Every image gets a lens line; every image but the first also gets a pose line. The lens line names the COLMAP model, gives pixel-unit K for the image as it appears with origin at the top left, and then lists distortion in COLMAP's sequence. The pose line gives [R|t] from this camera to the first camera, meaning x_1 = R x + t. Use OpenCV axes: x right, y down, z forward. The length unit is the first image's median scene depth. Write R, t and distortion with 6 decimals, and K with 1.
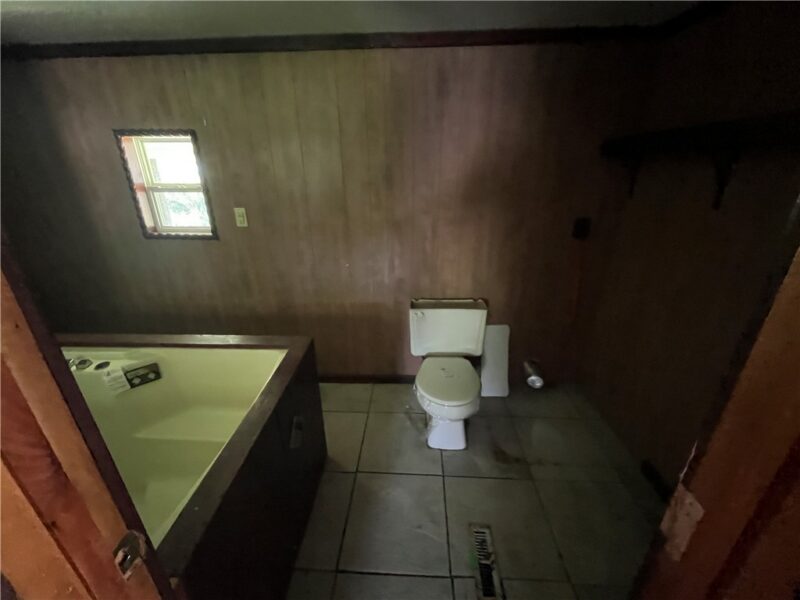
lens RADIAL K [[327.5, 0, 398.5], [0, 327.5, 301.9], [0, 0, 1]] dist [-0.000264, -0.000402]
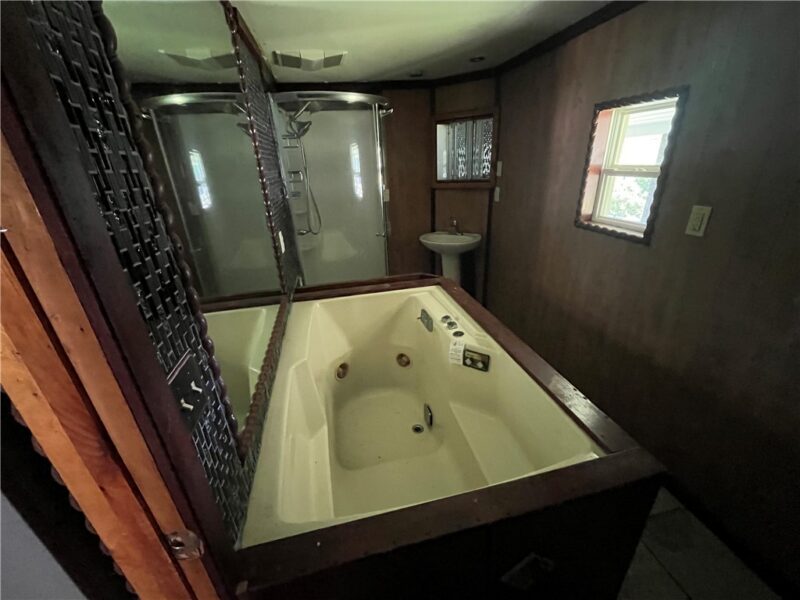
lens RADIAL K [[327.5, 0, 398.5], [0, 327.5, 301.9], [0, 0, 1]] dist [-0.000264, -0.000402]
pose [[0.258501, 0.380151, -0.888067, -0.007200], [-0.323349, 0.900334, 0.291280, -0.122709], [0.910287, 0.211859, 0.355659, 0.299978]]
